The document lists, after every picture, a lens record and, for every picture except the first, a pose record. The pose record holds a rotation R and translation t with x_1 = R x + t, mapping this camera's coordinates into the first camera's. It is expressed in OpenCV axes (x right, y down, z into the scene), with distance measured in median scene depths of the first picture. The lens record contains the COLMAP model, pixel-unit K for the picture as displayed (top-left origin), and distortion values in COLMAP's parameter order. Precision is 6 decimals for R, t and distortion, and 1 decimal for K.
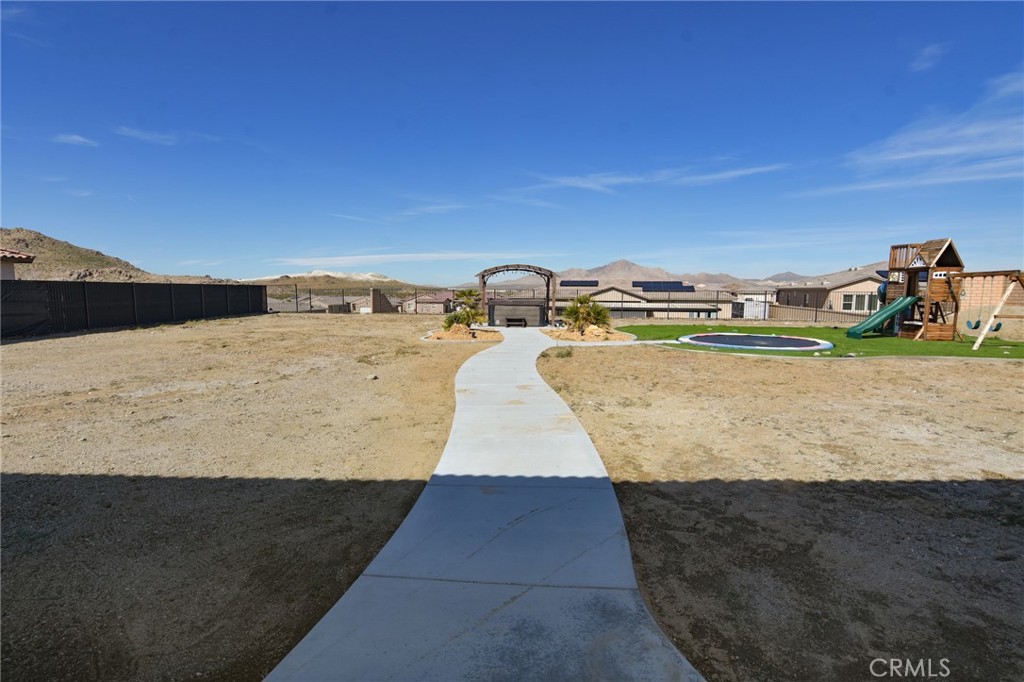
lens RADIAL K [[513.7, 0, 506.1], [0, 513.7, 340.0], [0, 0, 1]] dist [-0.020325, 0.008035]
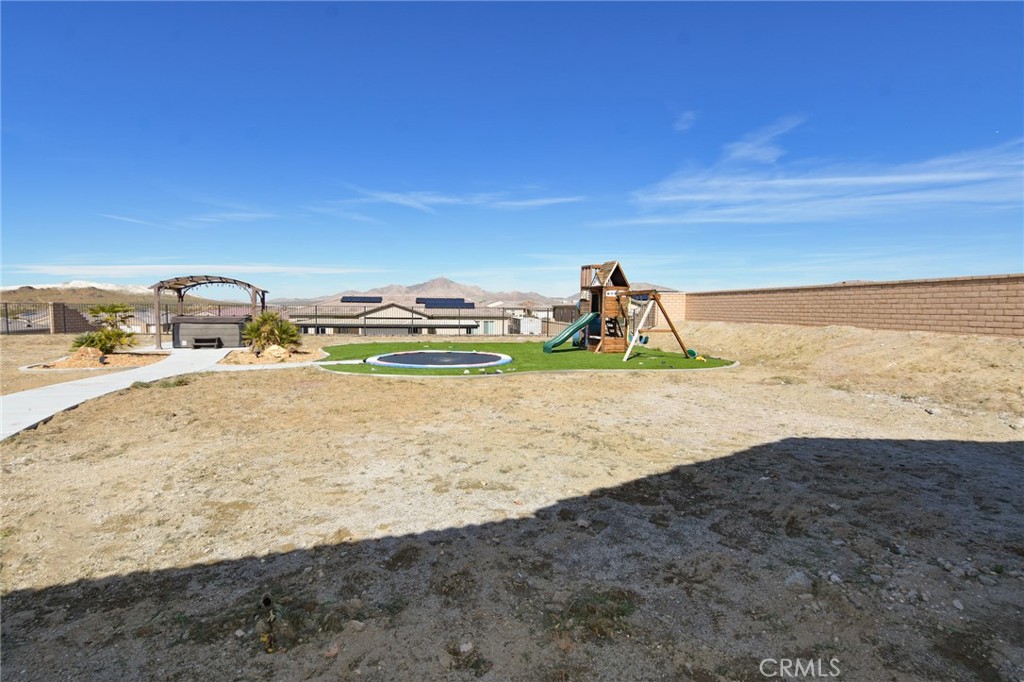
lens RADIAL K [[513.7, 0, 517.0], [0, 513.7, 332.4], [0, 0, 1]] dist [-0.020325, 0.008035]
pose [[0.935568, -0.011514, 0.352958, 0.124185], [0.028213, 0.998711, -0.042204, -0.001054], [-0.352017, 0.049443, 0.934687, 0.016371]]
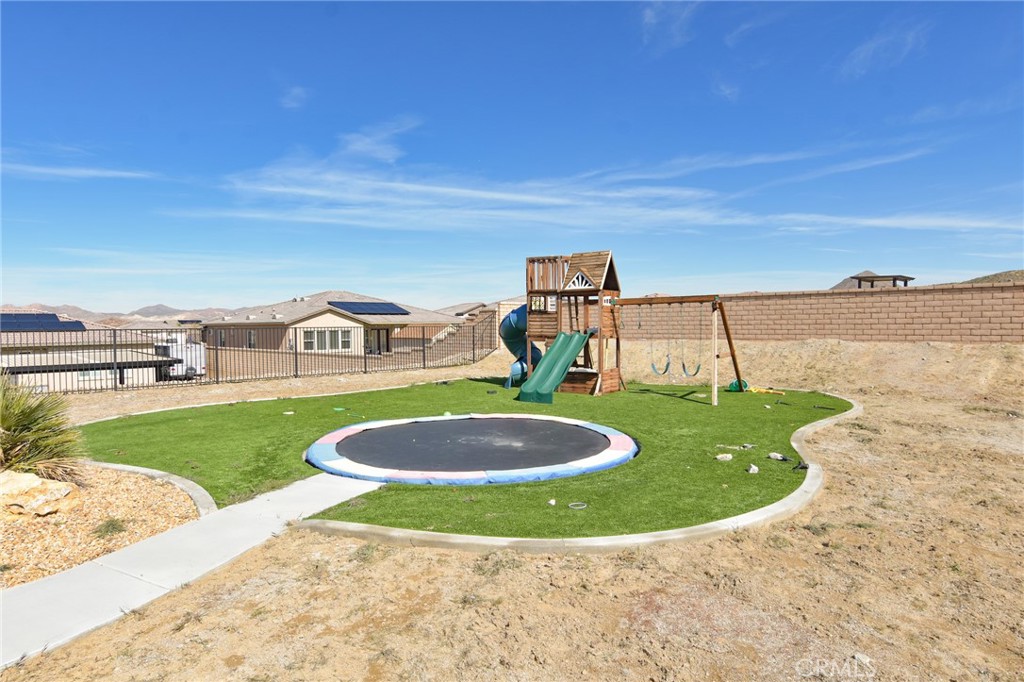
lens RADIAL K [[618.6, 0, 528.3], [0, 618.6, 330.4], [0, 0, 1]] dist [-0.009434, 0.000520]
pose [[0.511689, -0.017515, 0.858992, 0.020644], [0.095282, 0.994782, -0.036474, -0.030342], [-0.853871, 0.100510, 0.510688, 0.302708]]
